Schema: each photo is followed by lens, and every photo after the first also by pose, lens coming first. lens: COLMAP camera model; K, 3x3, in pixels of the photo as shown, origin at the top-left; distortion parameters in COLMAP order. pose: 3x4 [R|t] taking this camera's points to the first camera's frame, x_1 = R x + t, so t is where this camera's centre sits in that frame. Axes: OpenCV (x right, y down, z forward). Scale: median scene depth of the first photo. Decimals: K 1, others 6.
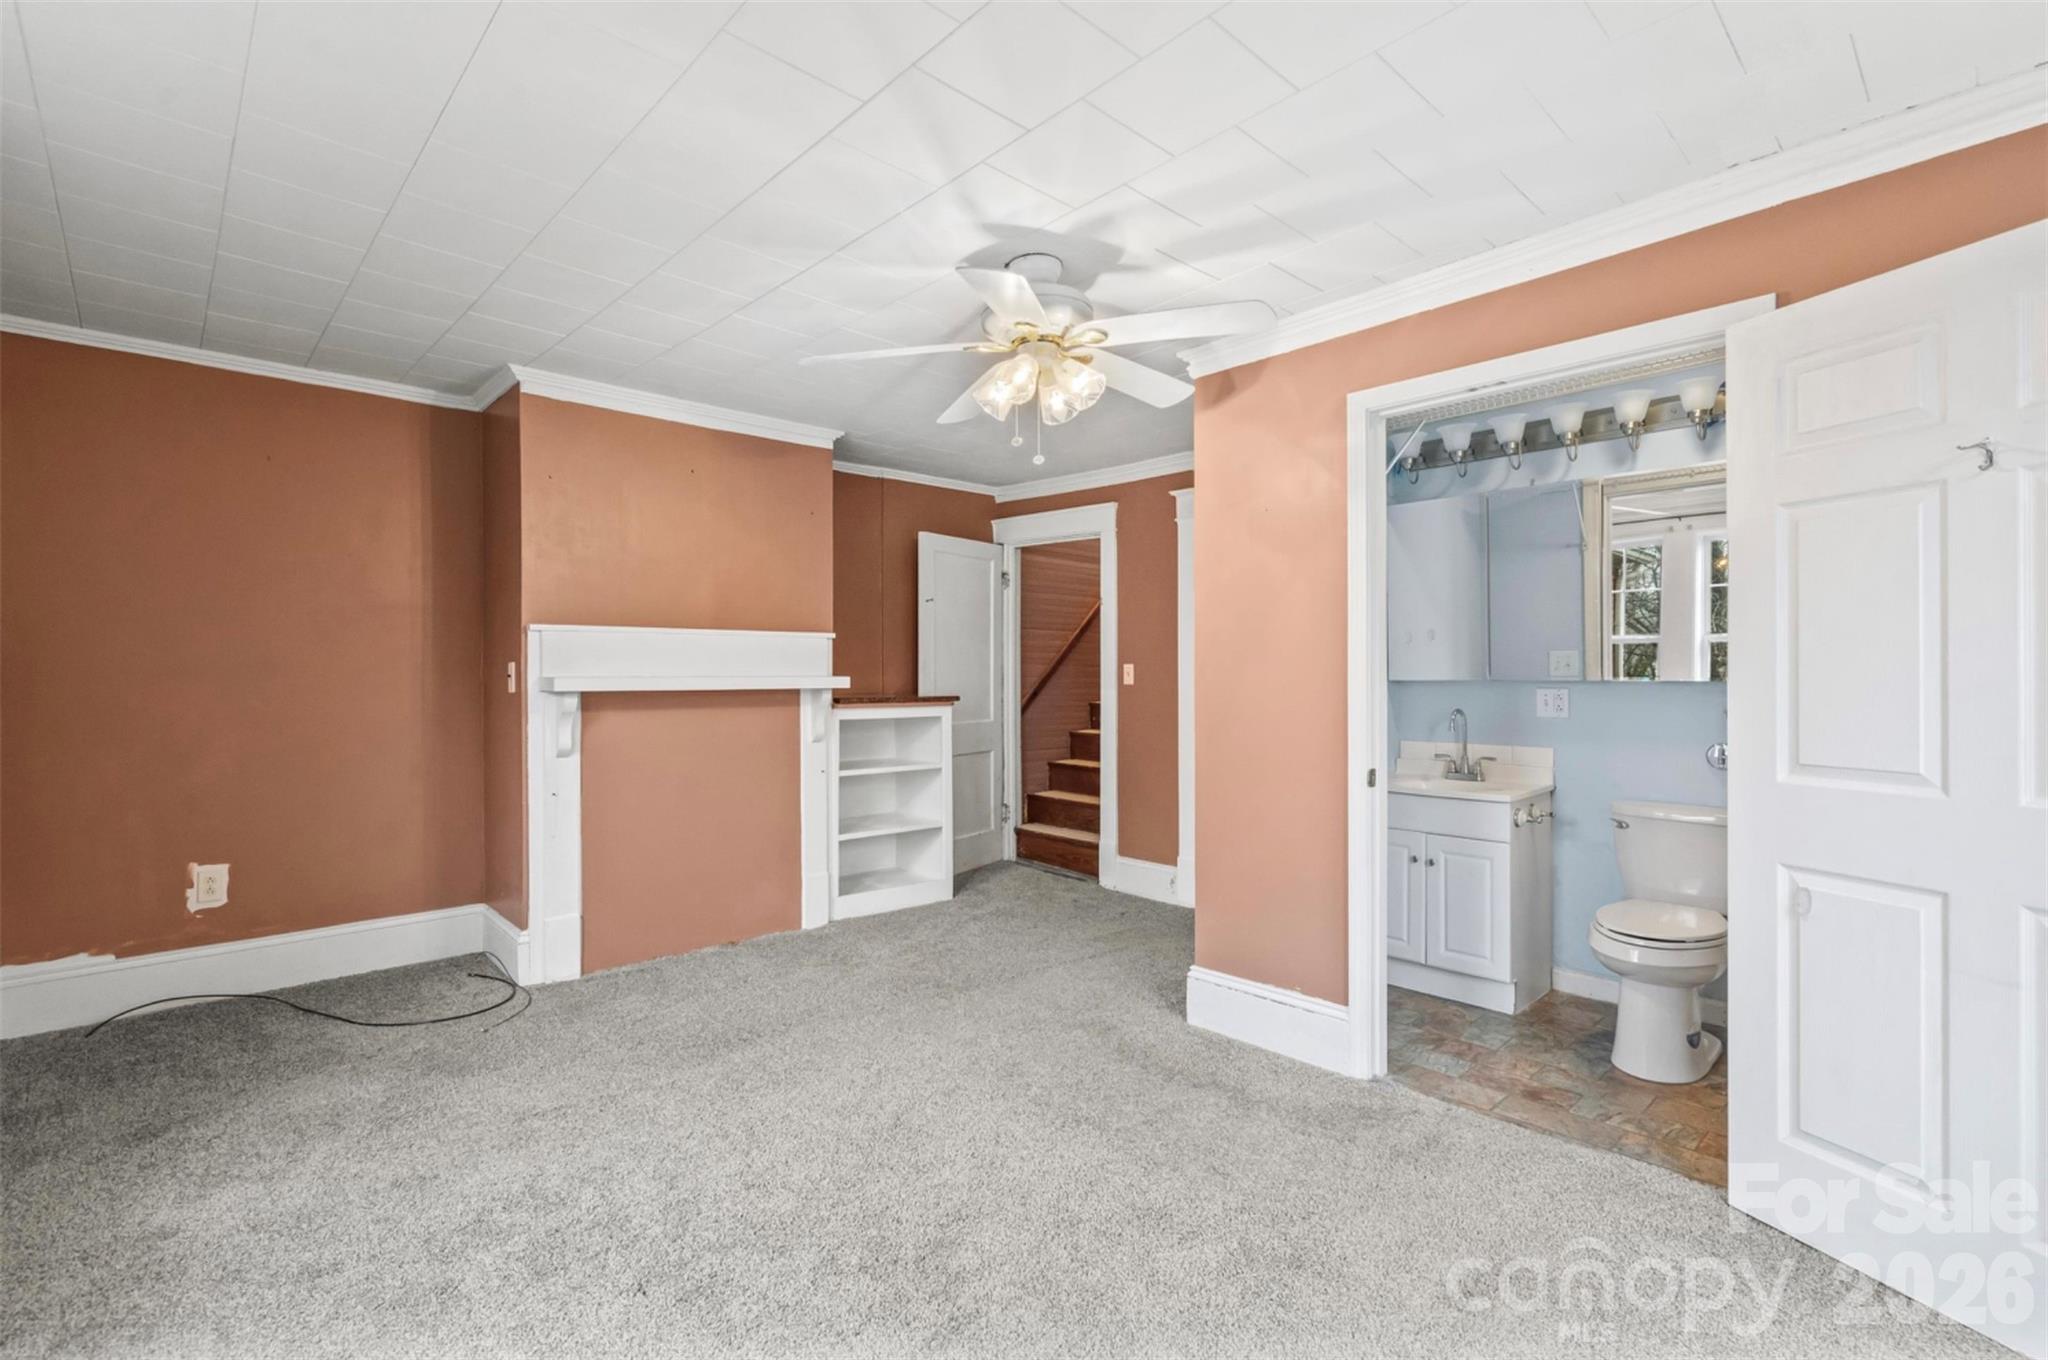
lens RADIAL K [[956.1, 0, 1025.8], [0, 956.1, 672.4], [0, 0, 1]] dist [0.001529, -0.000084]
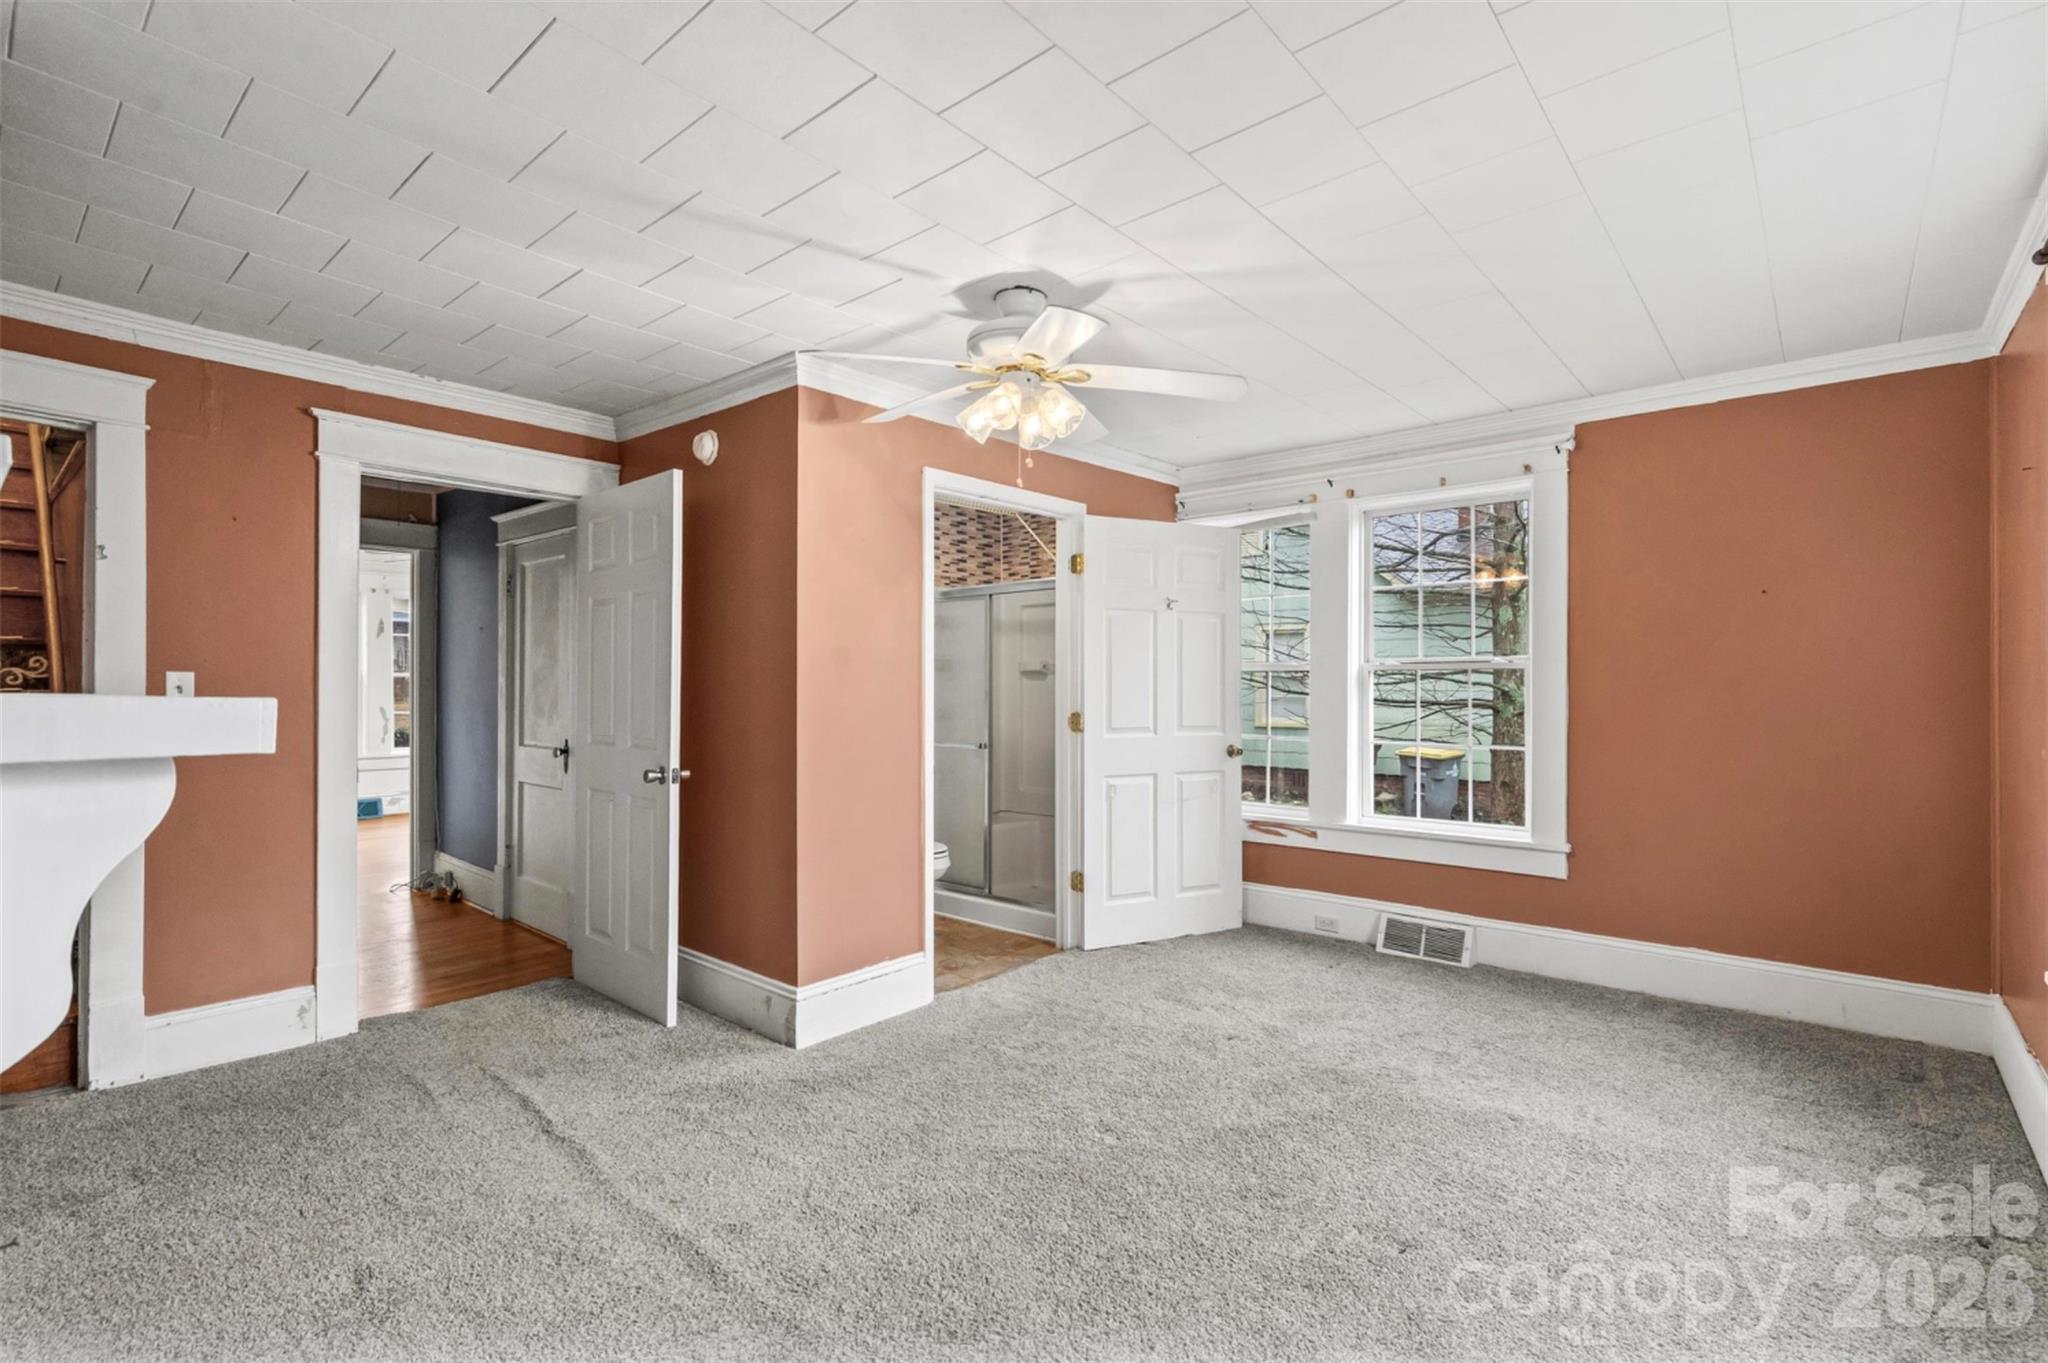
lens RADIAL K [[956.1, 0, 1031.6], [0, 956.1, 685.7], [0, 0, 1]] dist [0.001529, -0.000084]
pose [[-0.121639, 0.006984, 0.992550, -1.031174], [0.003028, 0.999973, -0.006665, 0.009204], [-0.992570, 0.002195, -0.121657, 1.112997]]
